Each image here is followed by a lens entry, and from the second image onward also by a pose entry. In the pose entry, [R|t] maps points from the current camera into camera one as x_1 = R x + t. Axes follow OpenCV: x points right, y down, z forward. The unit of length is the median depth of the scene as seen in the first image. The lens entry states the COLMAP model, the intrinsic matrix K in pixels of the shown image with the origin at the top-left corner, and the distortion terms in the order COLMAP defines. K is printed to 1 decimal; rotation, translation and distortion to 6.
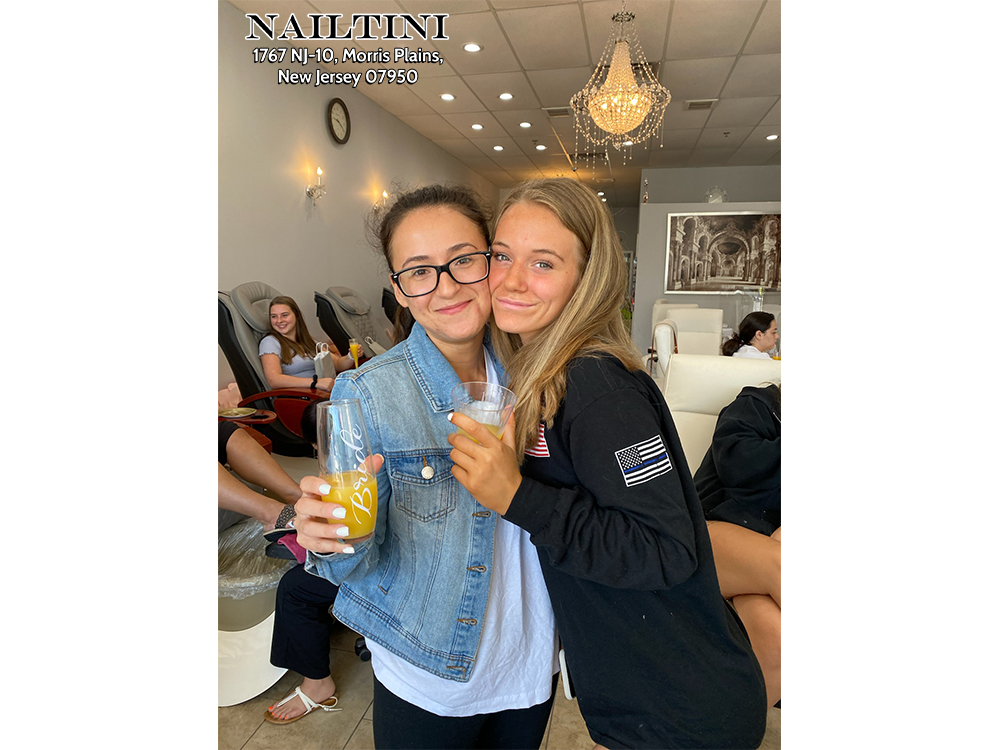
lens RADIAL K [[577.3, 0, 493.4], [0, 577.3, 373.6], [0, 0, 1]] dist [0.035480, -0.040643]
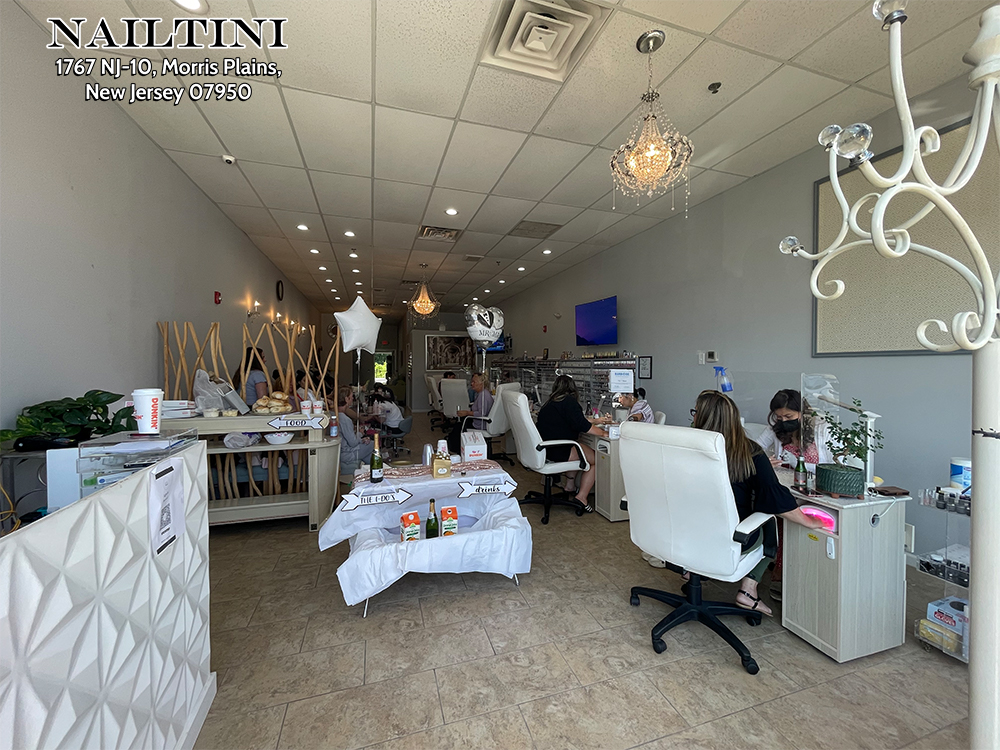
lens RADIAL K [[407.2, 0, 505.1], [0, 407.2, 372.9], [0, 0, 1]] dist [-0.001662, 0.000144]
pose [[0.853959, -0.019576, 0.519972, -0.240771], [0.095013, 0.988358, -0.118831, 0.075059], [-0.511593, 0.150881, 0.845877, -0.422805]]
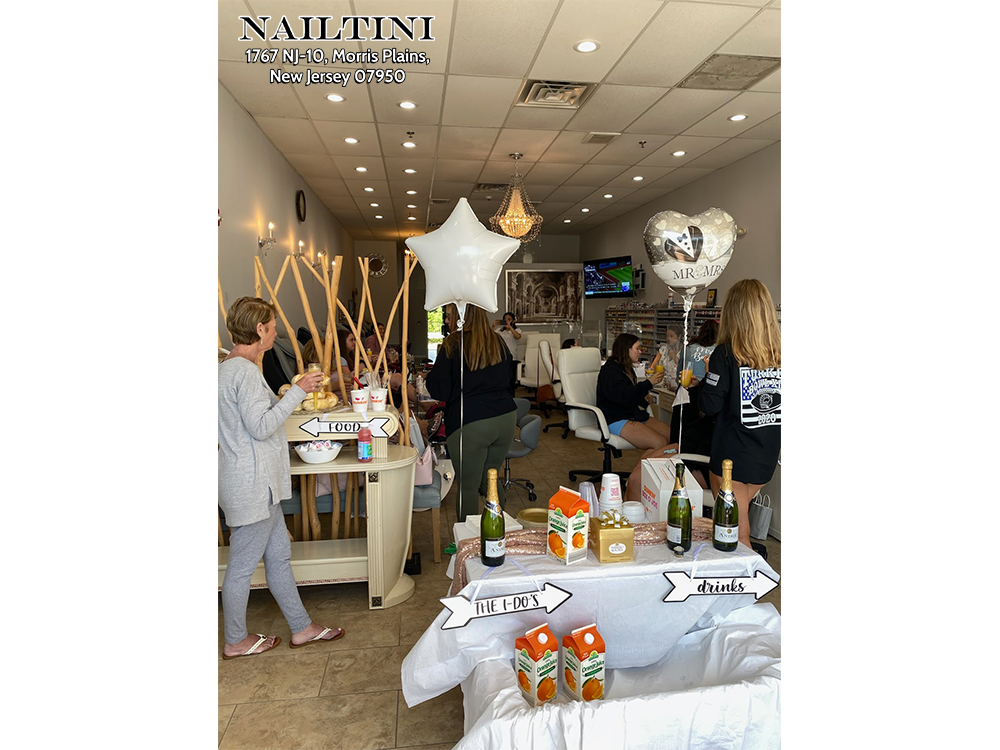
lens RADIAL K [[577.3, 0, 493.4], [0, 577.3, 373.6], [0, 0, 1]] dist [0.035480, -0.040643]
pose [[0.933917, -0.050622, 0.353888, -0.246241], [0.072145, 0.996244, -0.047884, 0.045228], [-0.350135, 0.070251, 0.934061, -0.304005]]
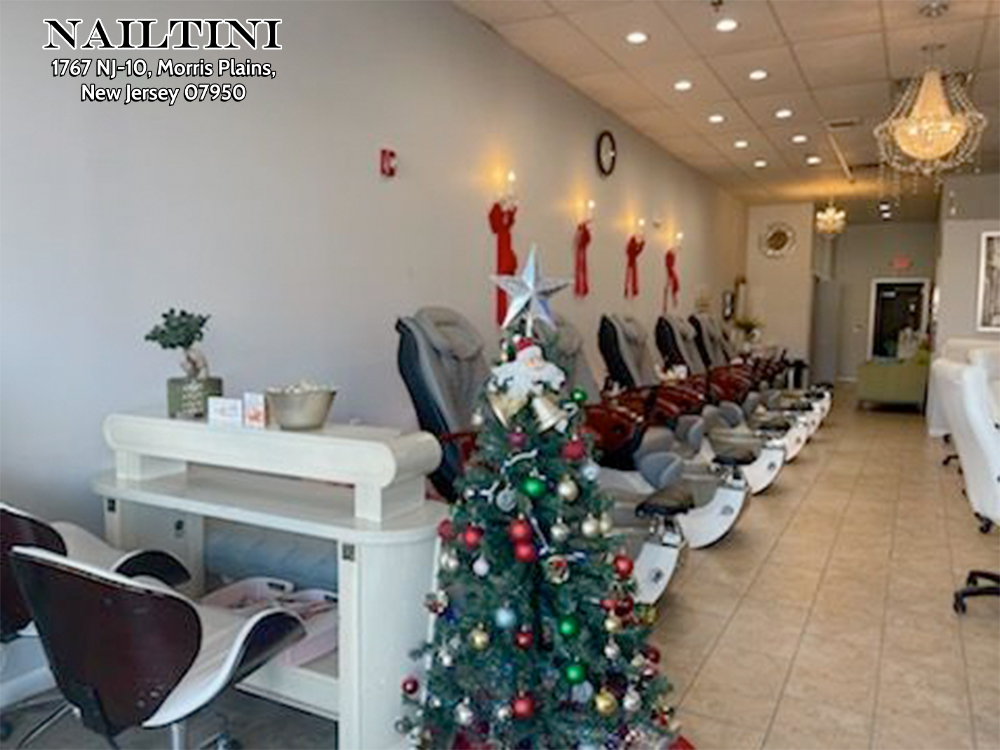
lens RADIAL K [[773.3, 0, 502.0], [0, 773.3, 392.0], [0, 0, 1]] dist [-0.005572, -0.002536]
pose [[0.965553, 0.022347, -0.259246, -0.063700], [-0.040874, 0.996963, -0.066293, 0.045117], [0.256977, 0.074606, 0.963534, -0.196556]]
